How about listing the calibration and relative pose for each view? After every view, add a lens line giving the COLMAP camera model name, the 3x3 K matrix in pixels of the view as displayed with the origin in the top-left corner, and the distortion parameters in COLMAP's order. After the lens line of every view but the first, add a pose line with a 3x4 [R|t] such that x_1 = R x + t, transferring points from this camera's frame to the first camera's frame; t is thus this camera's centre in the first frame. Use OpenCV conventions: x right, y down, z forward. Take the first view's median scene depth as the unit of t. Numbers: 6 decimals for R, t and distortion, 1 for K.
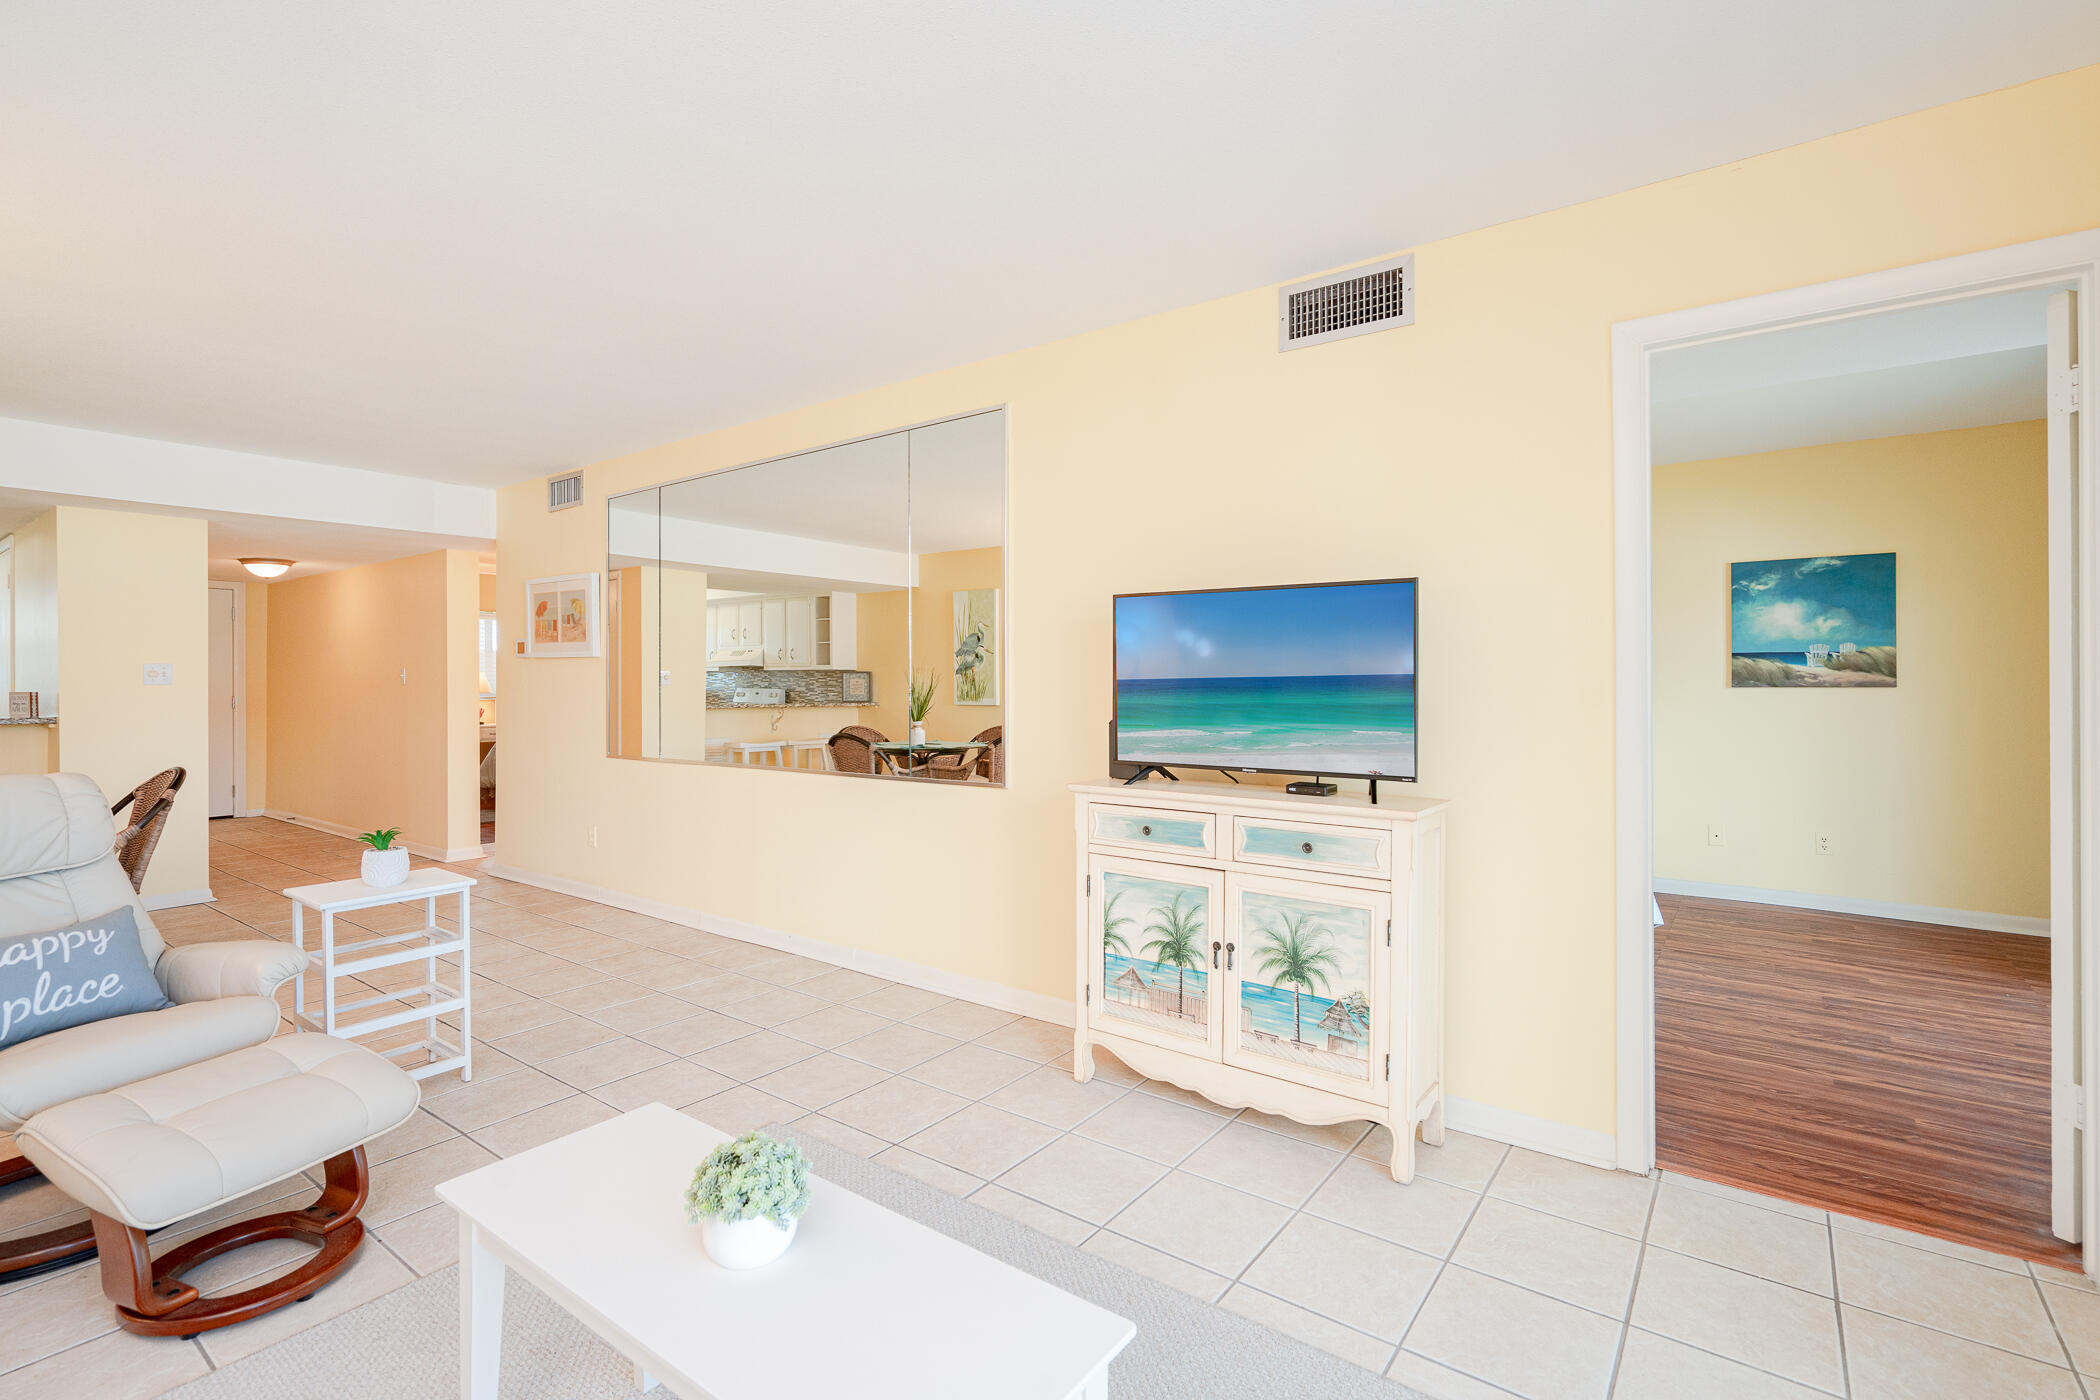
lens RADIAL K [[965.3, 0, 1048.9], [0, 965.3, 680.6], [0, 0, 1]] dist [-0.001562, 0.001214]
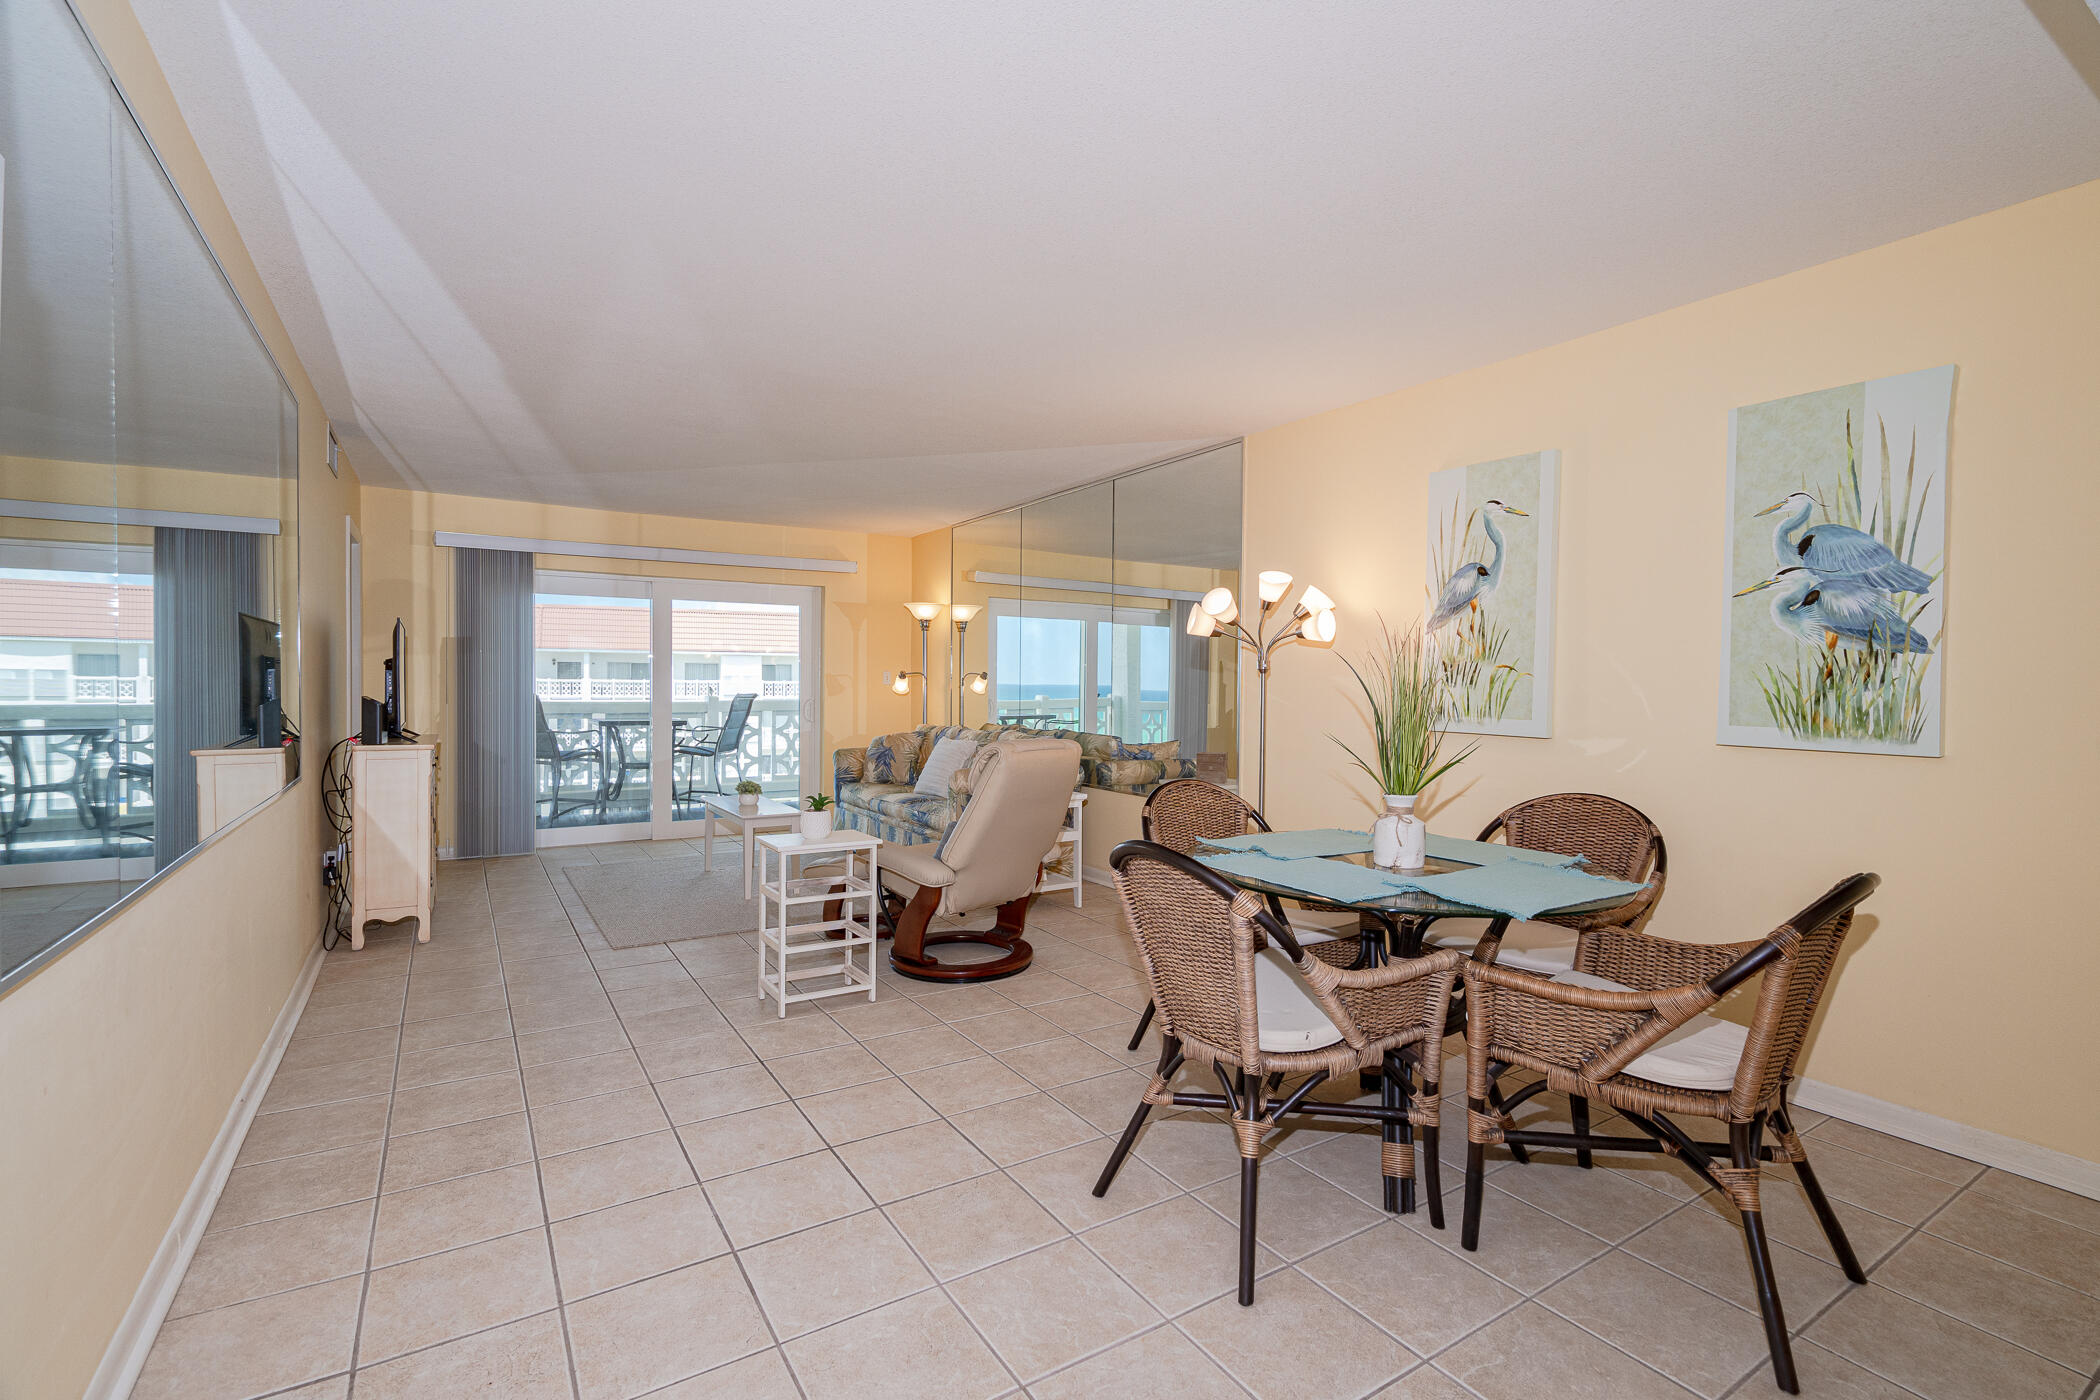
lens RADIAL K [[942.5, 0, 1047.7], [0, 942.5, 695.0], [0, 0, 1]] dist [-0.004606, 0.000298]
pose [[-0.934936, -0.009576, 0.354688, -1.416100], [-0.005979, 0.999919, 0.011235, 0.005233], [-0.354766, 0.008383, -0.934917, 2.055983]]
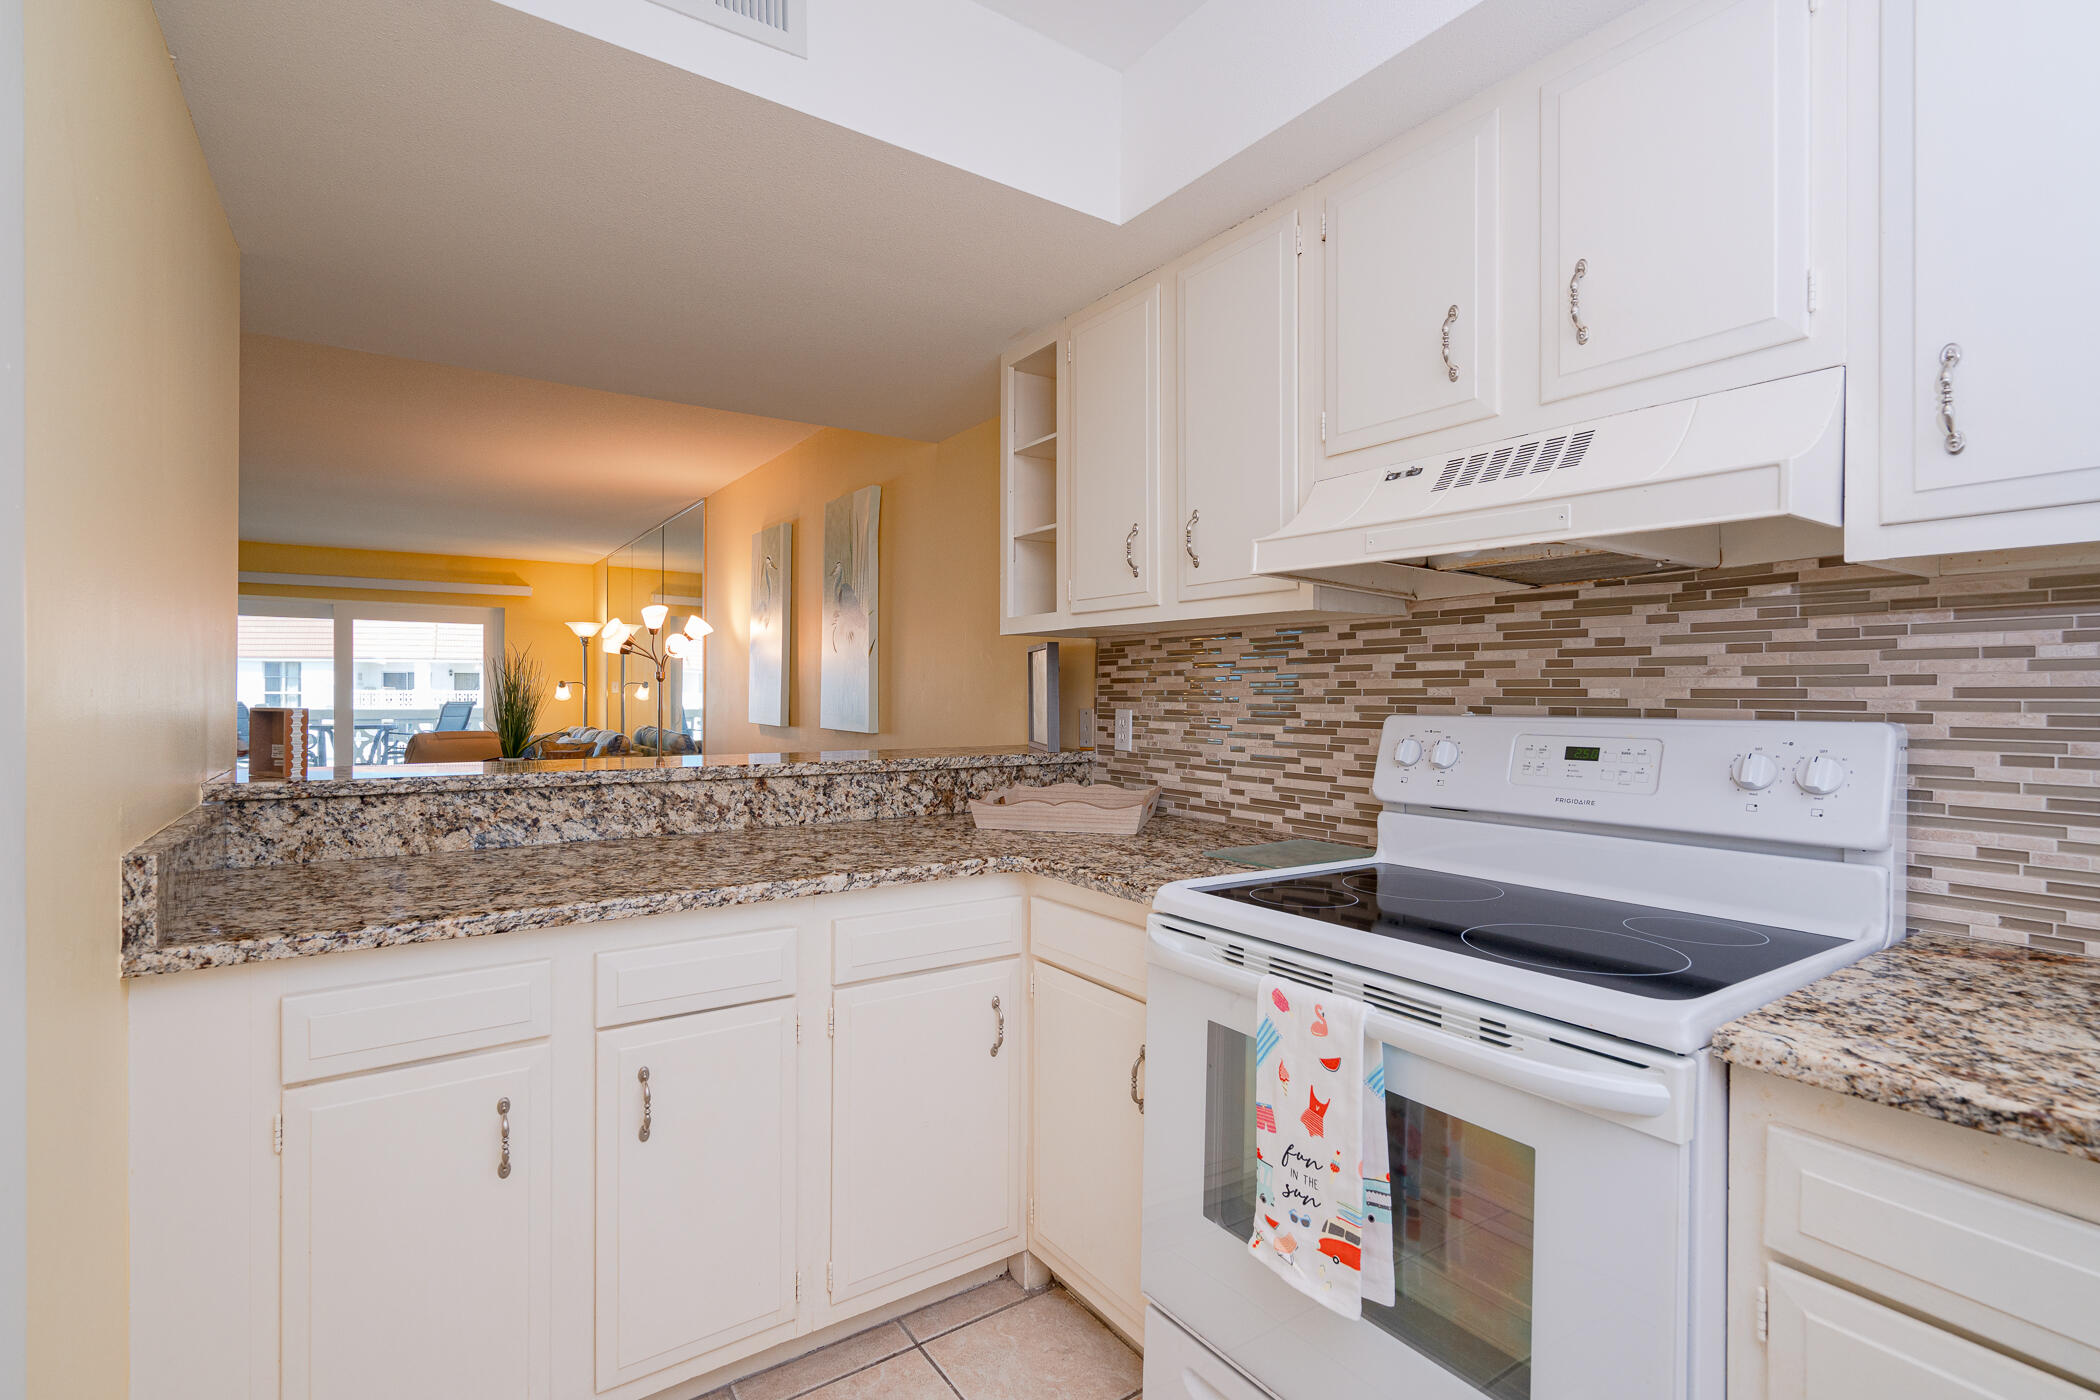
lens RADIAL K [[965.3, 0, 1048.9], [0, 965.3, 680.6], [0, 0, 1]] dist [-0.001562, 0.001214]
pose [[-0.948612, -0.001287, 0.316439, -2.561851], [-0.007440, 0.999806, -0.018236, 0.013825], [-0.316354, -0.019653, -0.948438, 2.207048]]
